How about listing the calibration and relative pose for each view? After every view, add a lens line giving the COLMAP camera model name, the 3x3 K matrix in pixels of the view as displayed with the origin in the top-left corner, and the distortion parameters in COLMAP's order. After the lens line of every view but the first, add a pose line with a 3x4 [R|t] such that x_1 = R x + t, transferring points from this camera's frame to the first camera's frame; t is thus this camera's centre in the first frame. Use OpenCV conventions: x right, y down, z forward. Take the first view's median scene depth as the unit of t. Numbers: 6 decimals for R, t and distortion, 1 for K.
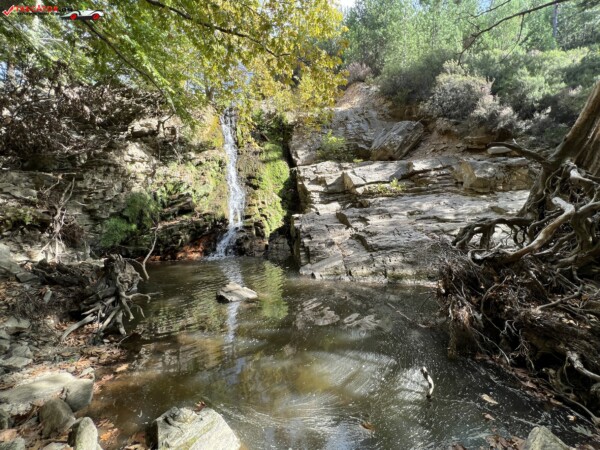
lens RADIAL K [[239.6, 0, 299.7], [0, 239.6, 227.1], [0, 0, 1]] dist [-0.003248, 0.000164]
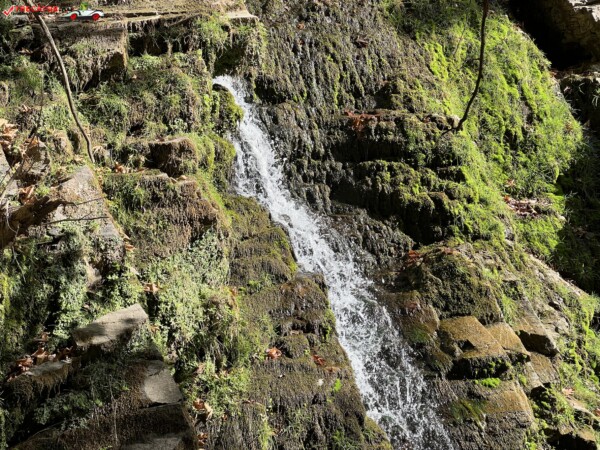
lens RADIAL K [[1341.7, 0, 298.4], [0, 1341.7, 211.8], [0, 0, 1]] dist [-0.228465, 6.039721]
pose [[0.980305, -0.012270, 0.197106, -0.463154], [0.022087, 0.998618, -0.047683, -0.150824], [-0.196248, 0.051098, 0.979222, 0.254038]]
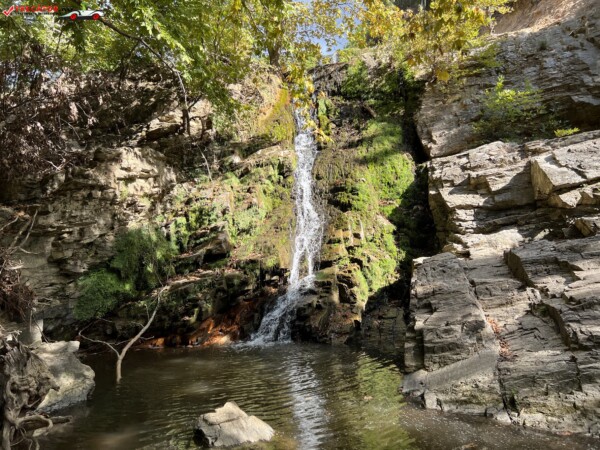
lens RADIAL K [[451.1, 0, 303.2], [0, 451.1, 228.3], [0, 0, 1]] dist [0.069191, -0.082575]
pose [[0.930672, -0.047388, -0.362773, 0.095480], [0.005695, 0.993332, -0.115146, -0.007739], [0.365810, 0.105097, 0.924736, 0.066843]]
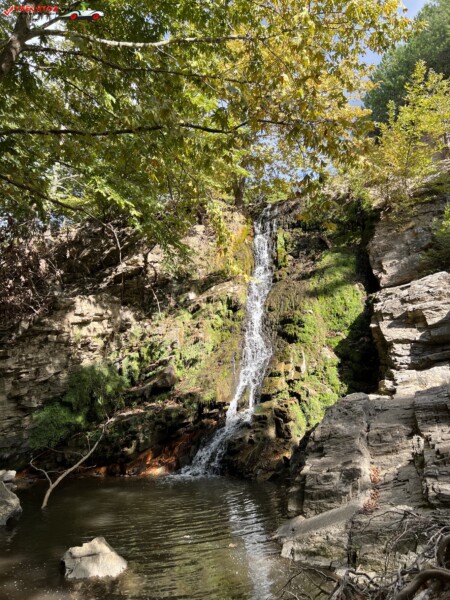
lens RADIAL K [[451.1, 0, 224.7], [0, 451.1, 302.2], [0, 0, 1]] dist [0.069191, -0.082575]
pose [[0.837684, -0.107496, -0.535473, 0.268951], [-0.006117, 0.978531, -0.206009, -0.041817], [0.546122, 0.175846, 0.819042, 0.081796]]
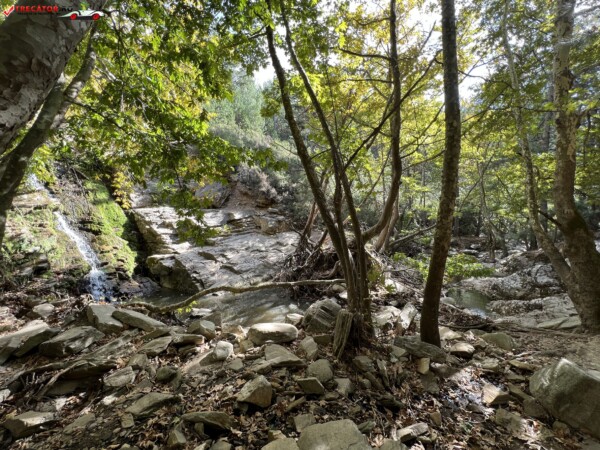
lens RADIAL K [[240.5, 0, 299.5], [0, 240.5, 225.7], [0, 0, 1]] dist [0.000092, 0.000458]
pose [[0.602138, -0.042641, 0.797252, -0.527630], [0.082379, 0.996561, -0.008917, -0.128454], [-0.794131, 0.071046, 0.603580, -0.317338]]
